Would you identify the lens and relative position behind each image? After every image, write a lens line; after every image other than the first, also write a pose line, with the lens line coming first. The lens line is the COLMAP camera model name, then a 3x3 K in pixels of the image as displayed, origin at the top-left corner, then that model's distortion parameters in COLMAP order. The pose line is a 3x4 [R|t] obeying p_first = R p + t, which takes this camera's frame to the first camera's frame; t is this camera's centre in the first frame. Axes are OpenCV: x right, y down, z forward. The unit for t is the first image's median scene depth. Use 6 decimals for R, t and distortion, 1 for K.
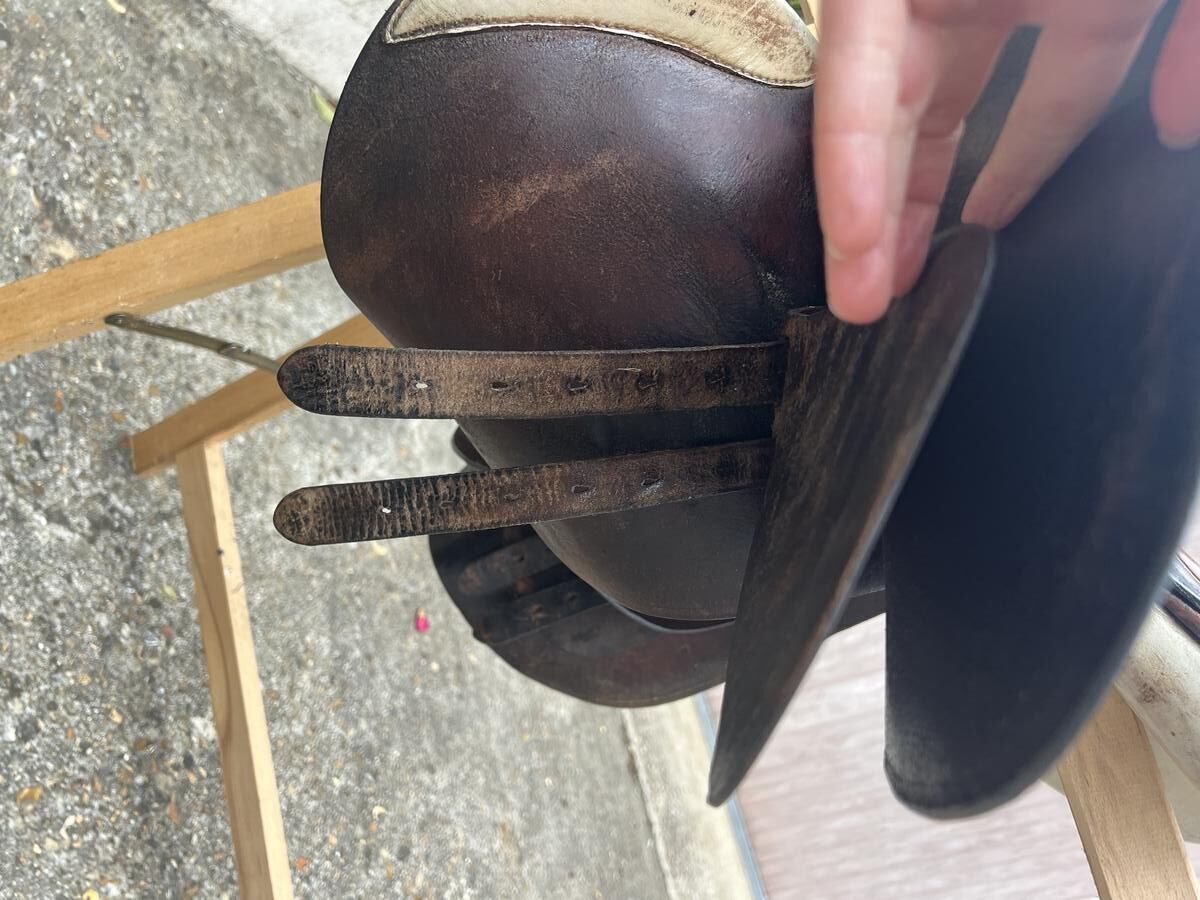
lens RADIAL K [[912.9, 0, 606.4], [0, 912.9, 461.4], [0, 0, 1]] dist [0.039773, -0.053737]
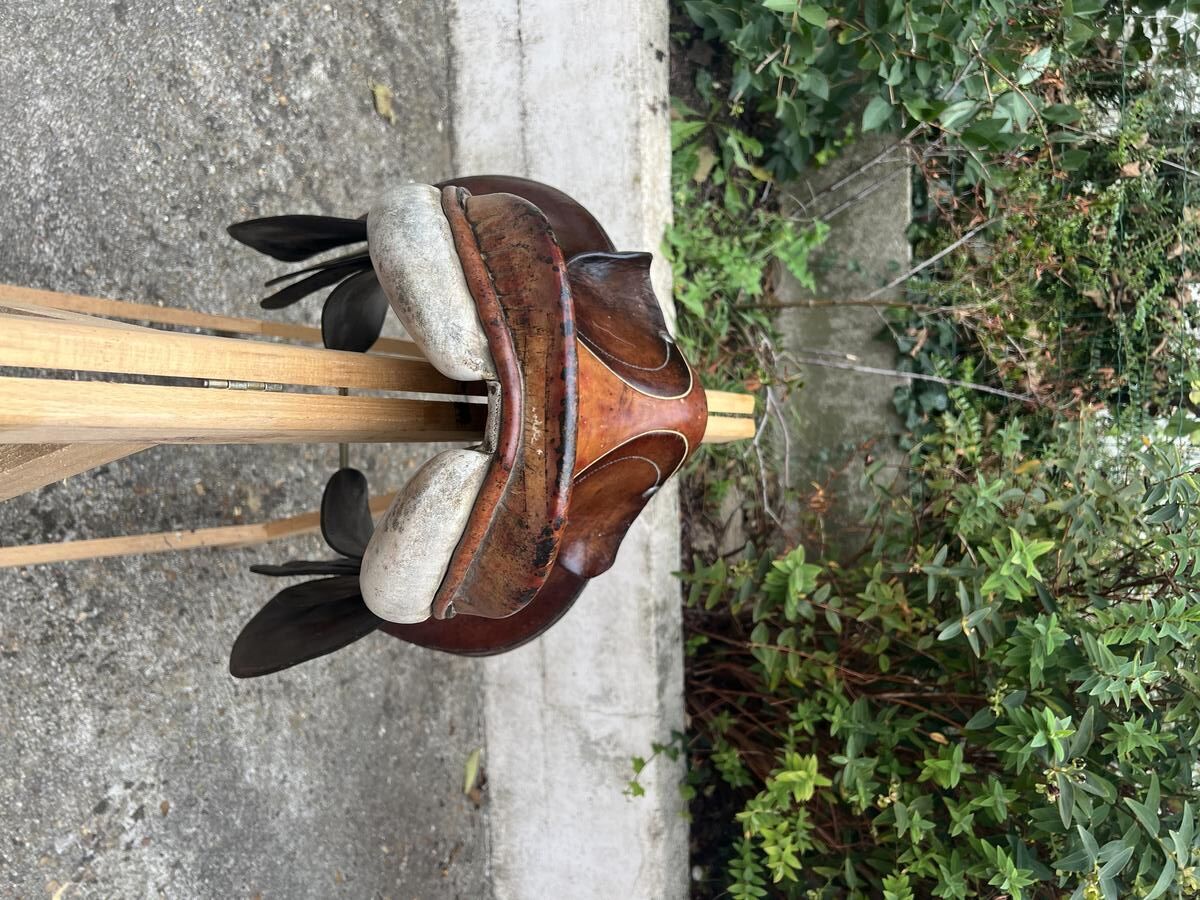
lens RADIAL K [[912.9, 0, 606.4], [0, 912.9, 461.4], [0, 0, 1]] dist [0.039773, -0.053737]
pose [[0.645691, 0.342061, -0.682699, 0.773684], [-0.755929, 0.159941, -0.634815, 0.271481], [-0.107954, 0.925966, 0.361846, 0.360412]]
